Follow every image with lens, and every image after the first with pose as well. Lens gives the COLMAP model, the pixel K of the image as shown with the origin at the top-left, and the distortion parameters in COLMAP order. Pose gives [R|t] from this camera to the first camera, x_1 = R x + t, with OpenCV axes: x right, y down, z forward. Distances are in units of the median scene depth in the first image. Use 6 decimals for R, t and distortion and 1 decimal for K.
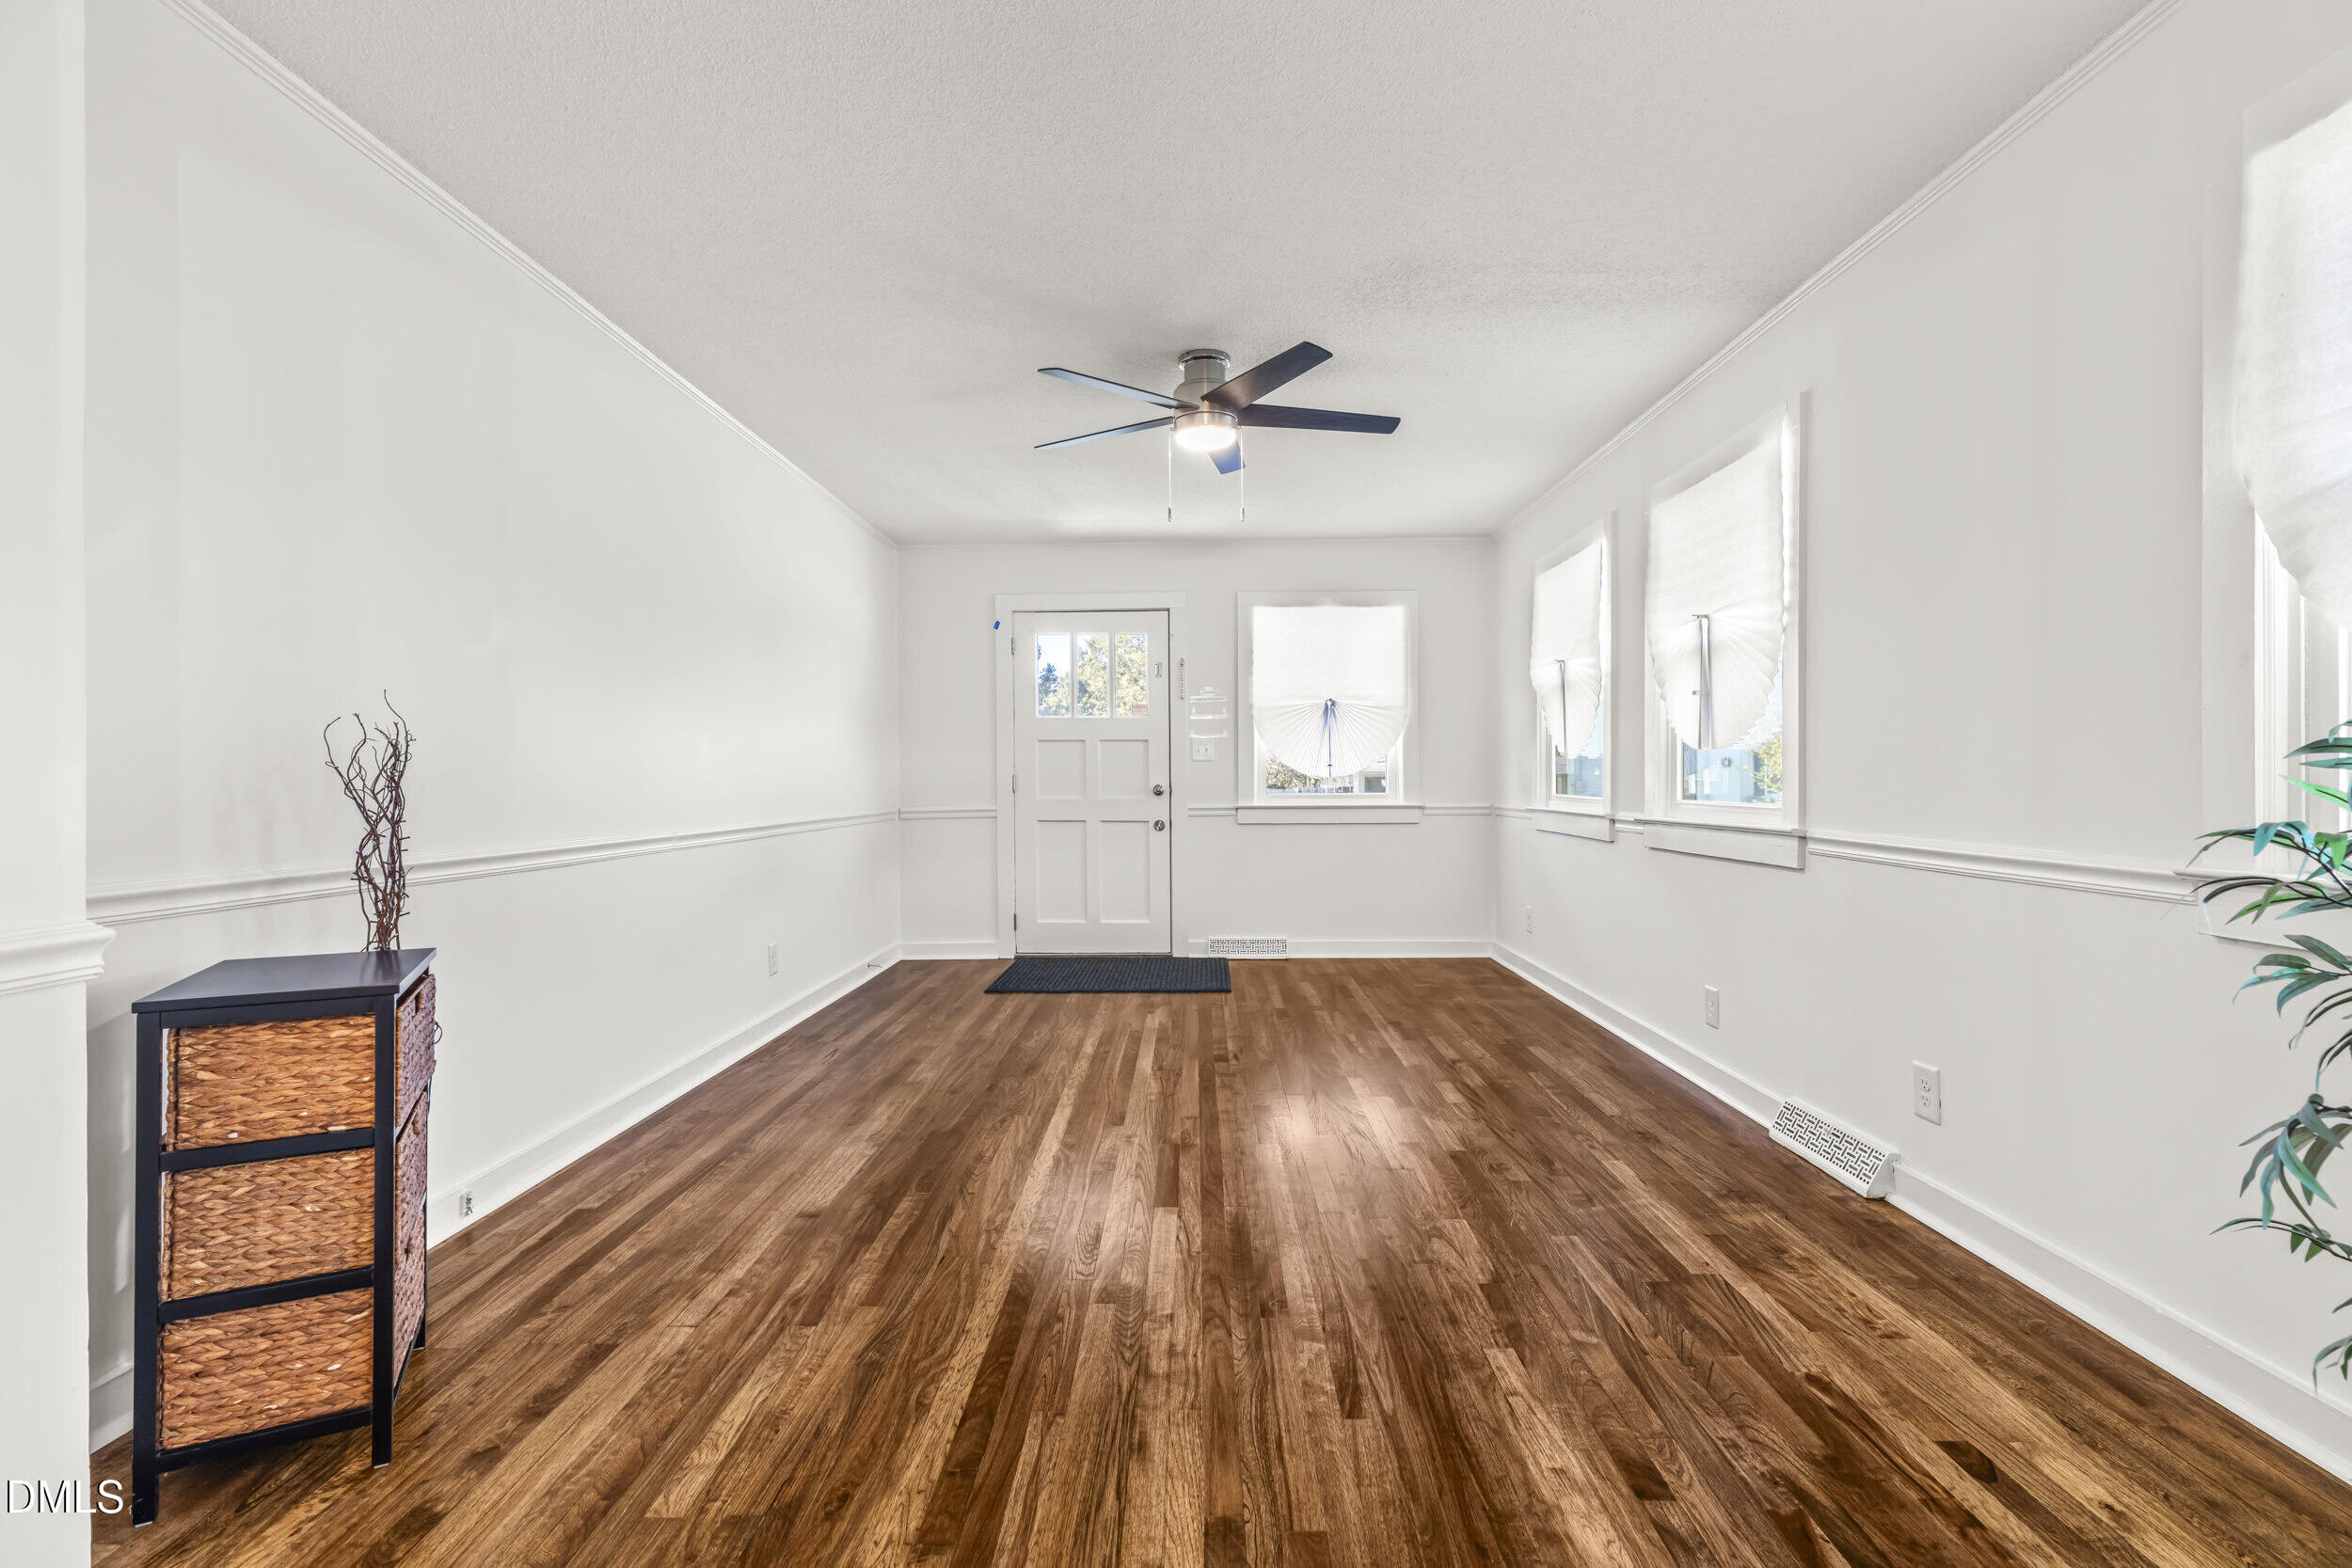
lens RADIAL K [[1079.7, 0, 1176.0], [0, 1079.7, 784.0], [0, 0, 1]] dist [-0.000236, 0.000459]
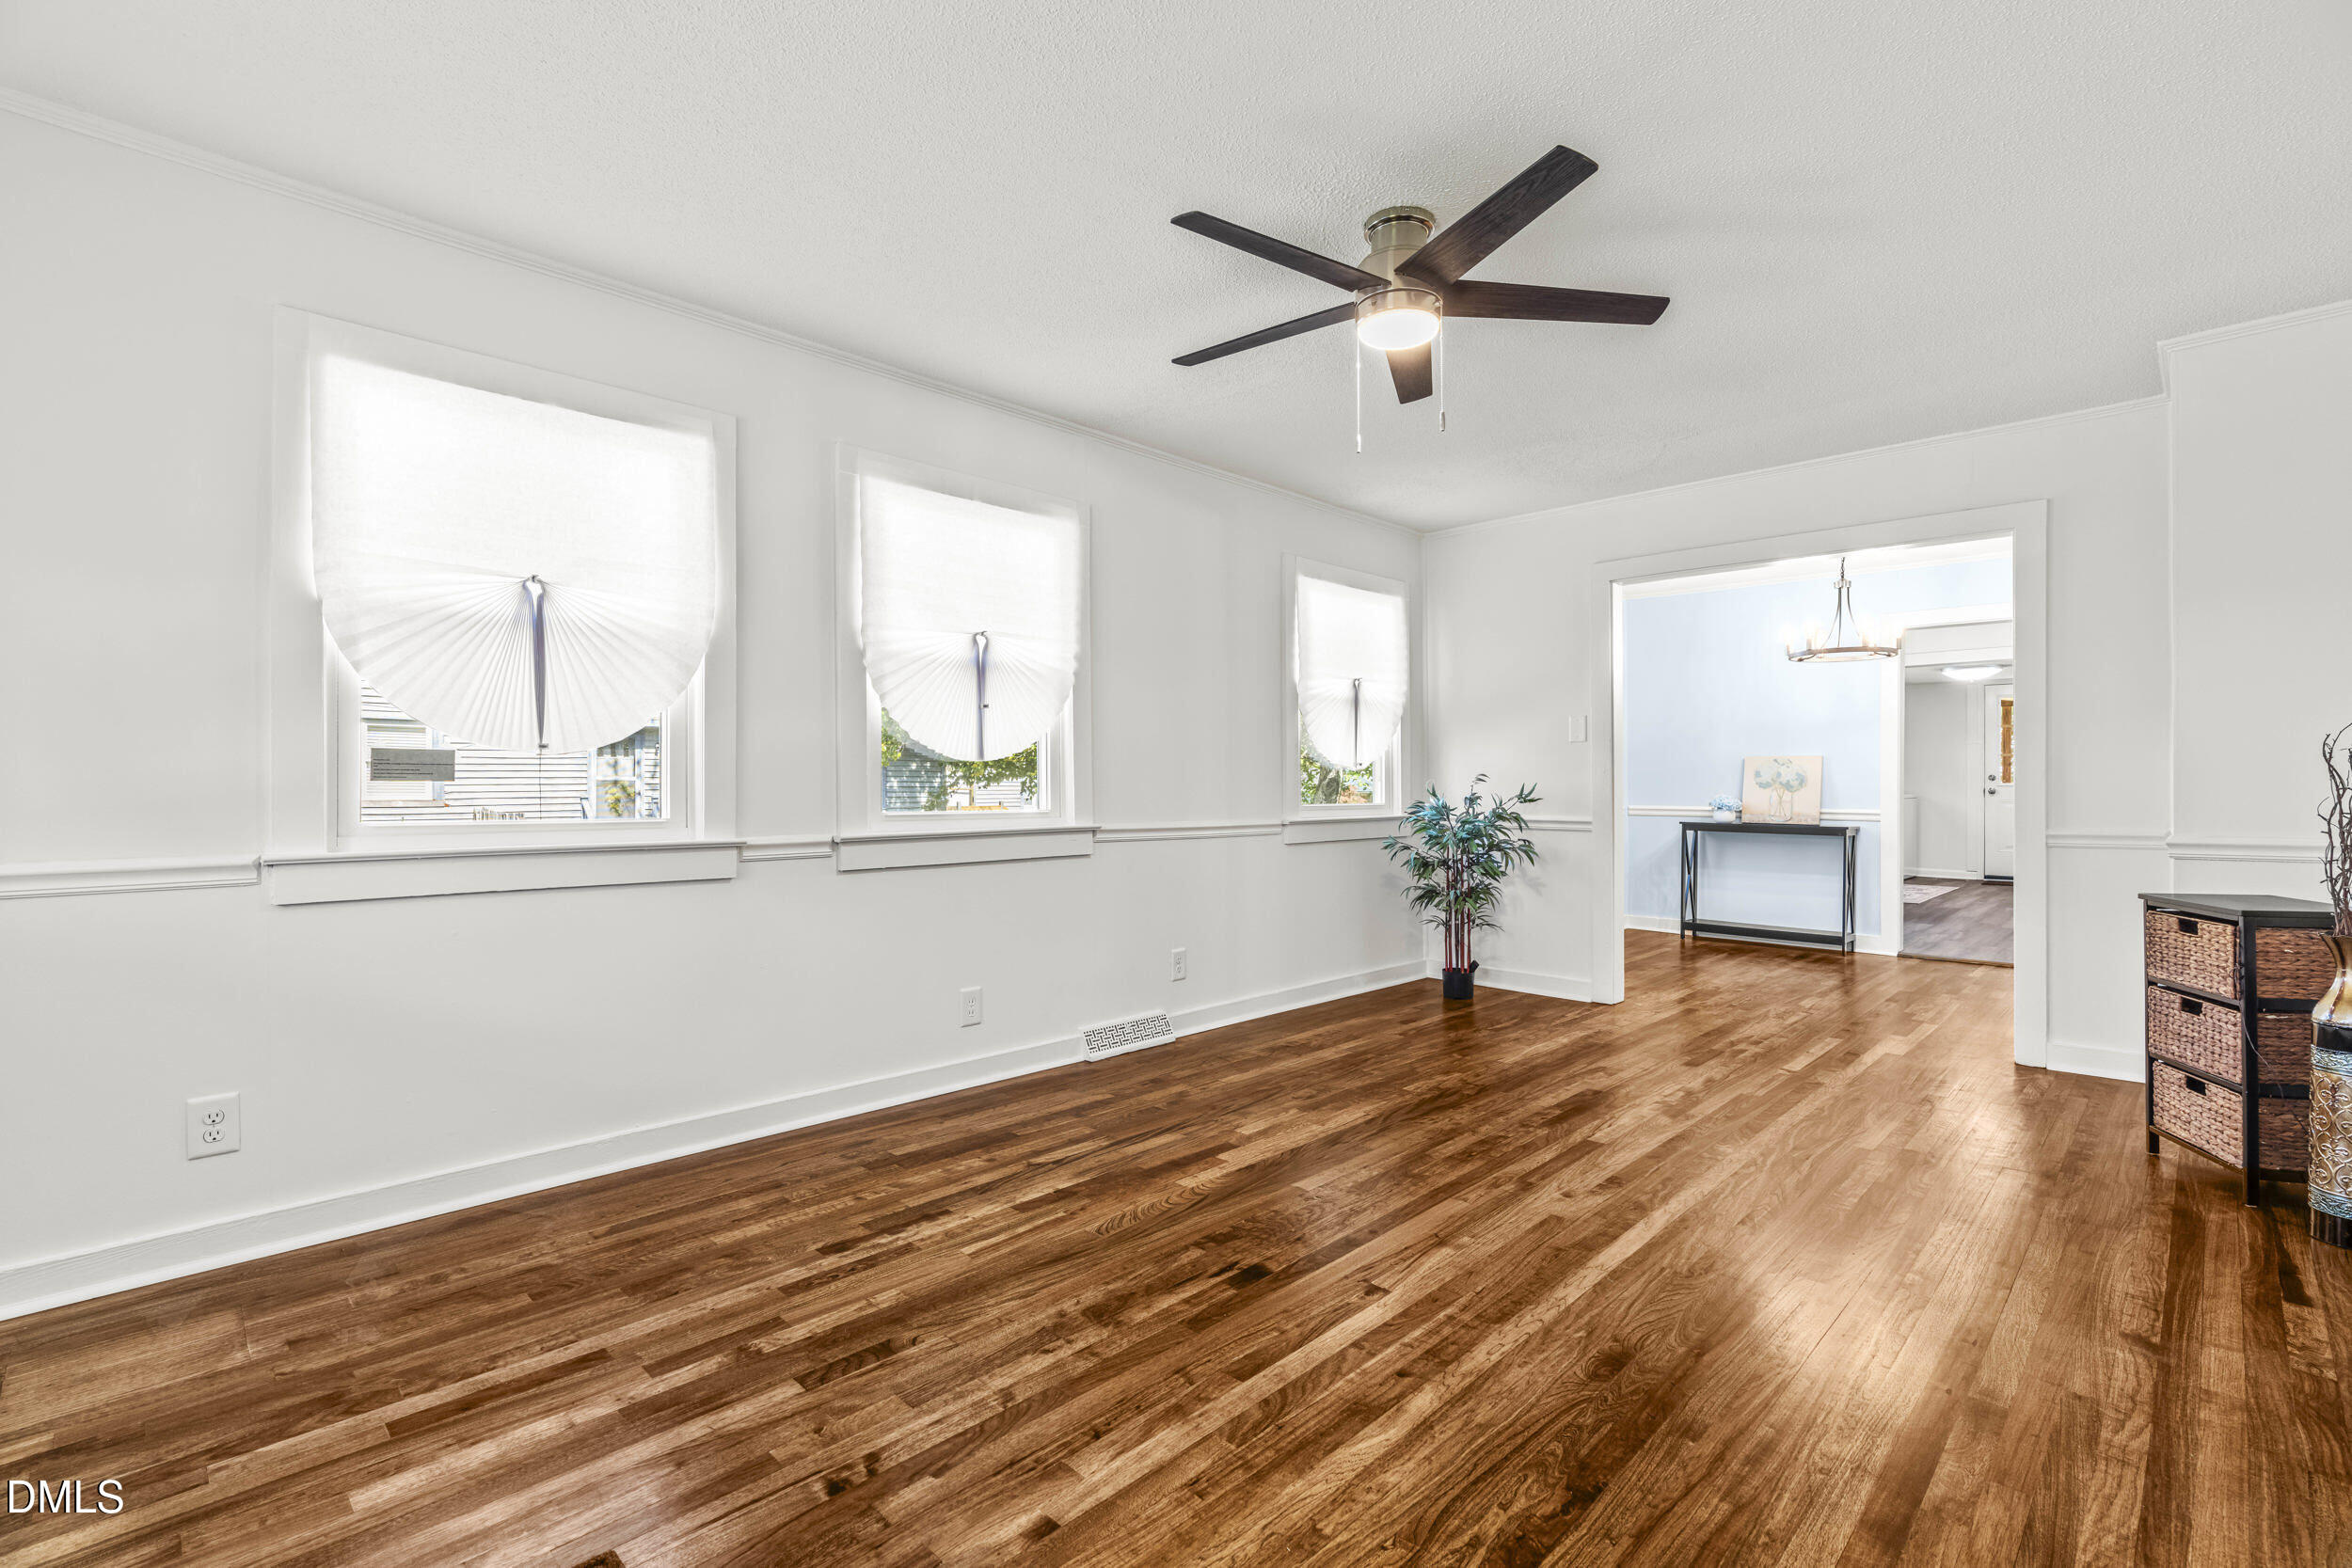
lens RADIAL K [[1079.7, 0, 1176.0], [0, 1079.7, 784.0], [0, 0, 1]] dist [-0.000236, 0.000459]
pose [[-0.732330, 0.005361, 0.680929, -0.252665], [0.007265, 0.999974, -0.000060, -0.004784], [-0.680911, 0.004903, -0.732349, 1.140966]]
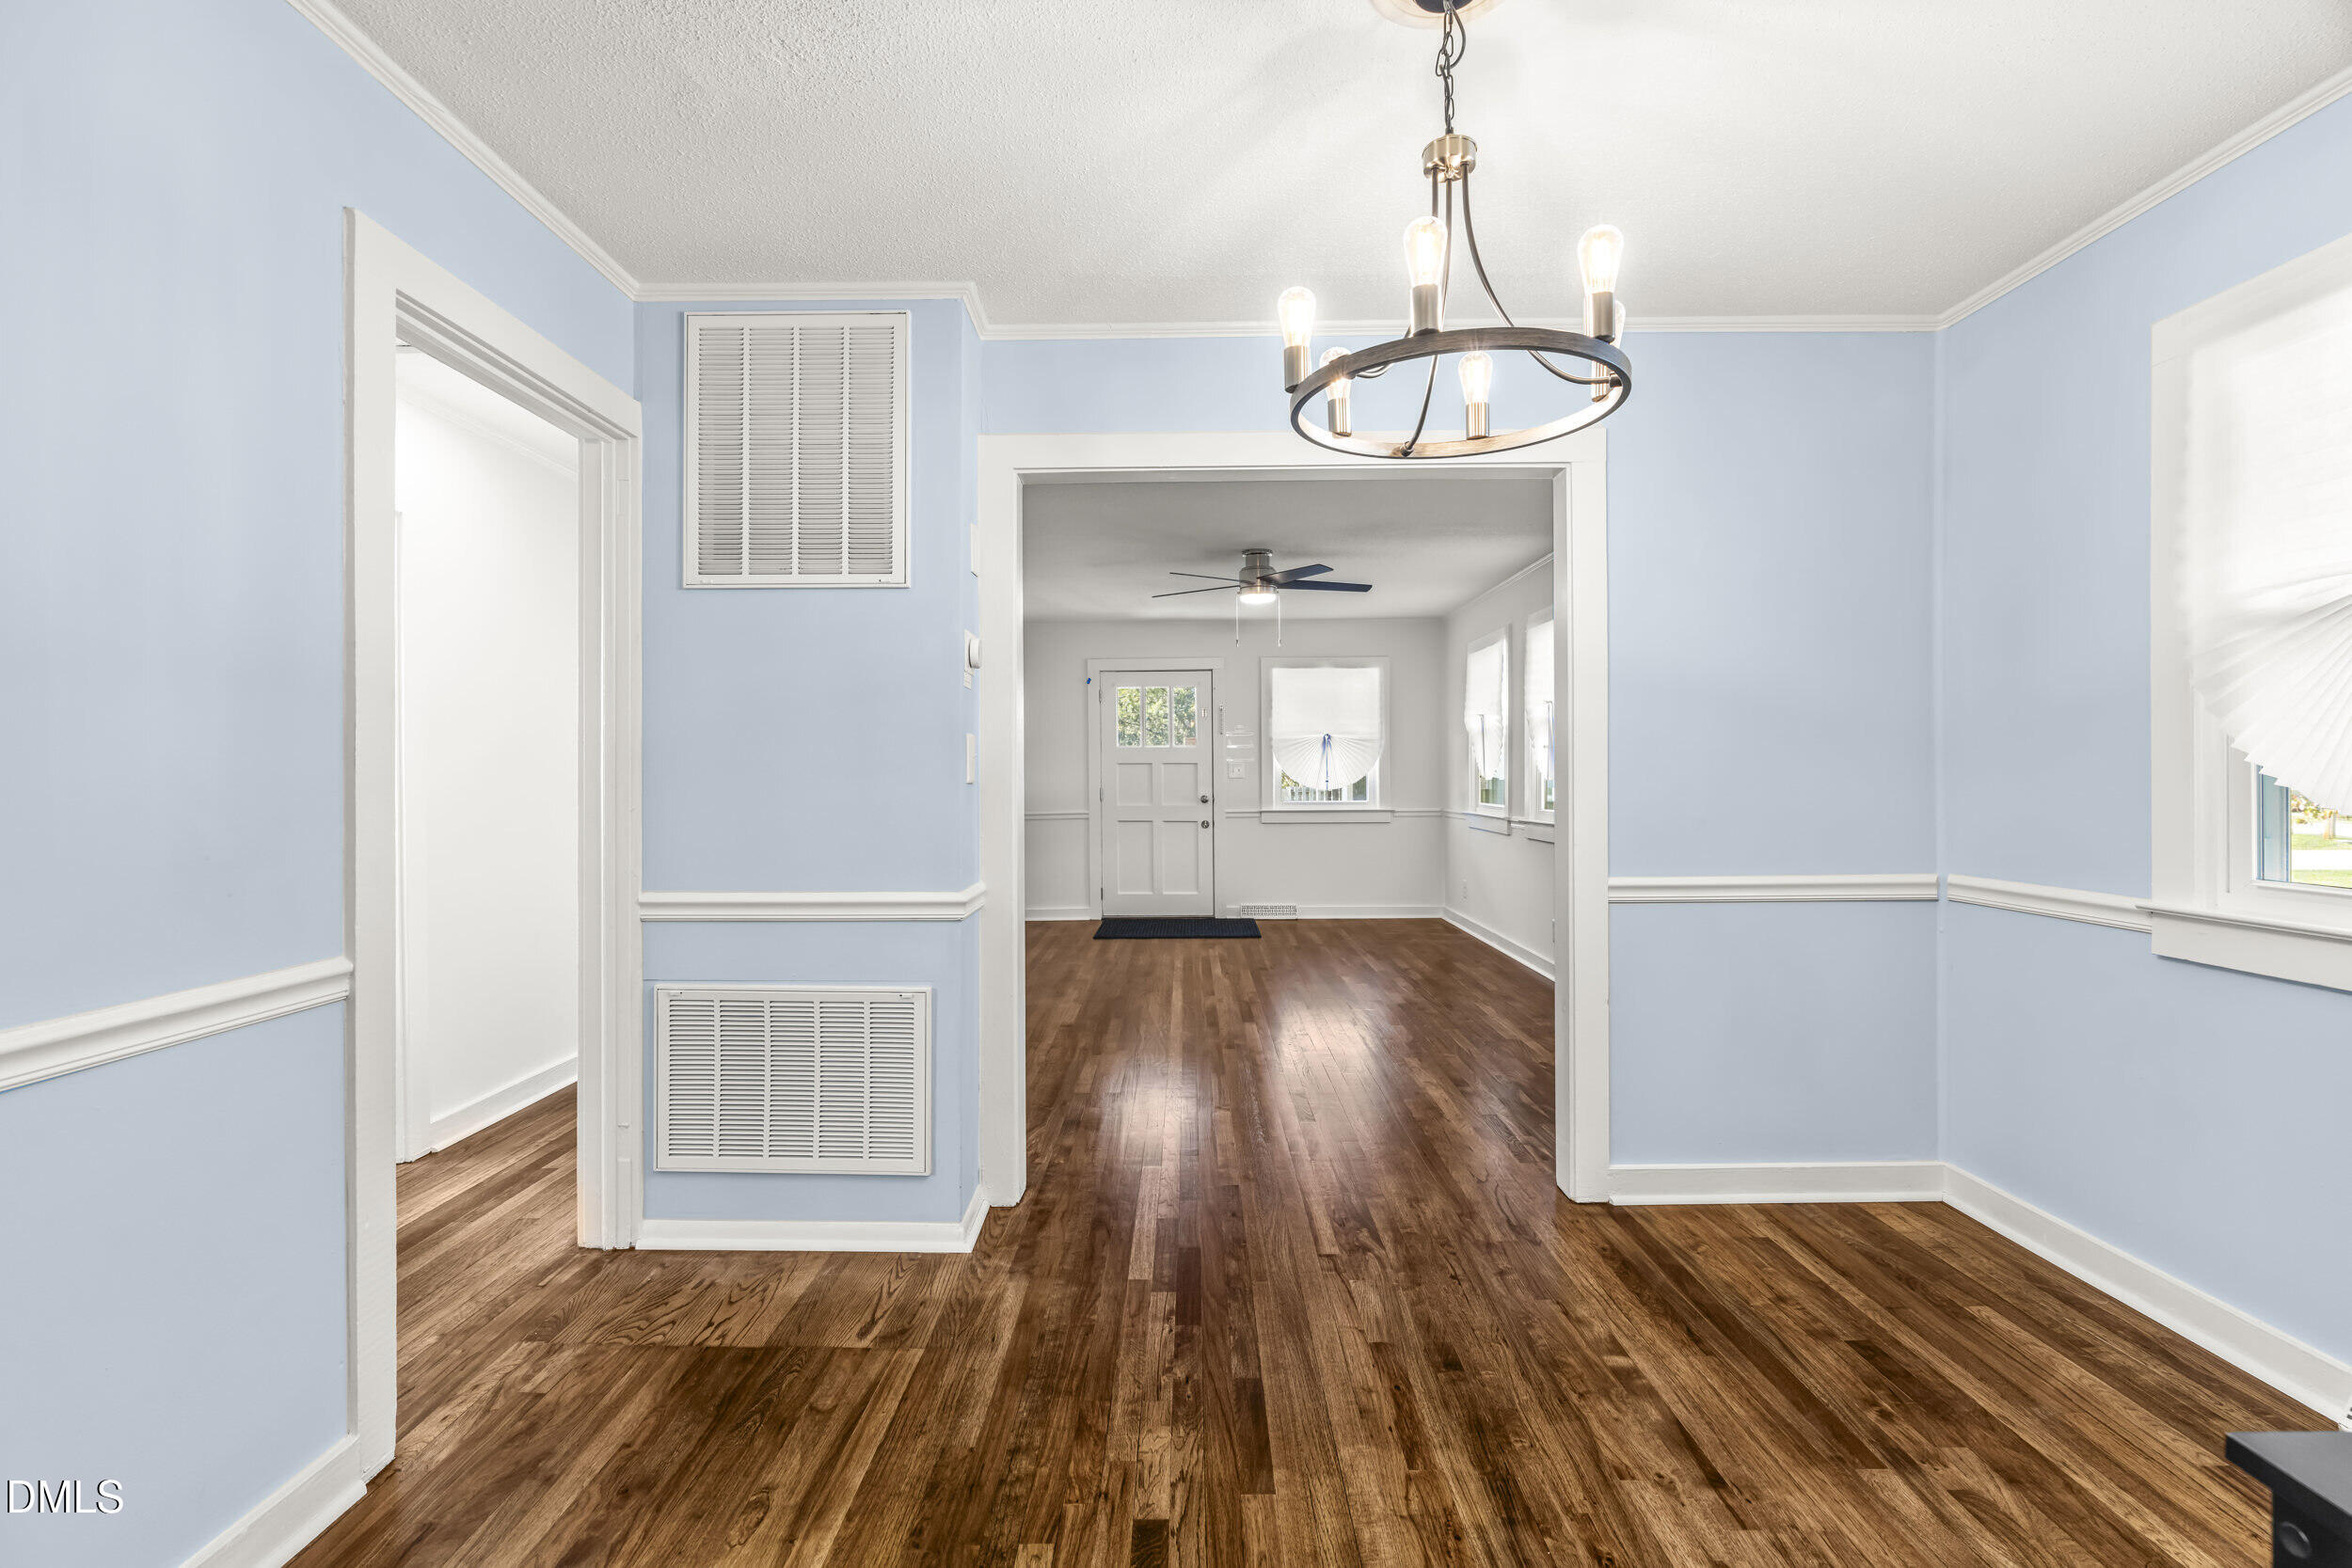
lens RADIAL K [[1079.7, 0, 1176.0], [0, 1079.7, 784.0], [0, 0, 1]] dist [-0.000236, 0.000459]
pose [[0.999947, -0.000969, 0.010248, -0.082118], [0.000949, 0.999998, 0.002020, -0.020431], [-0.010250, -0.002010, 0.999945, -0.482358]]
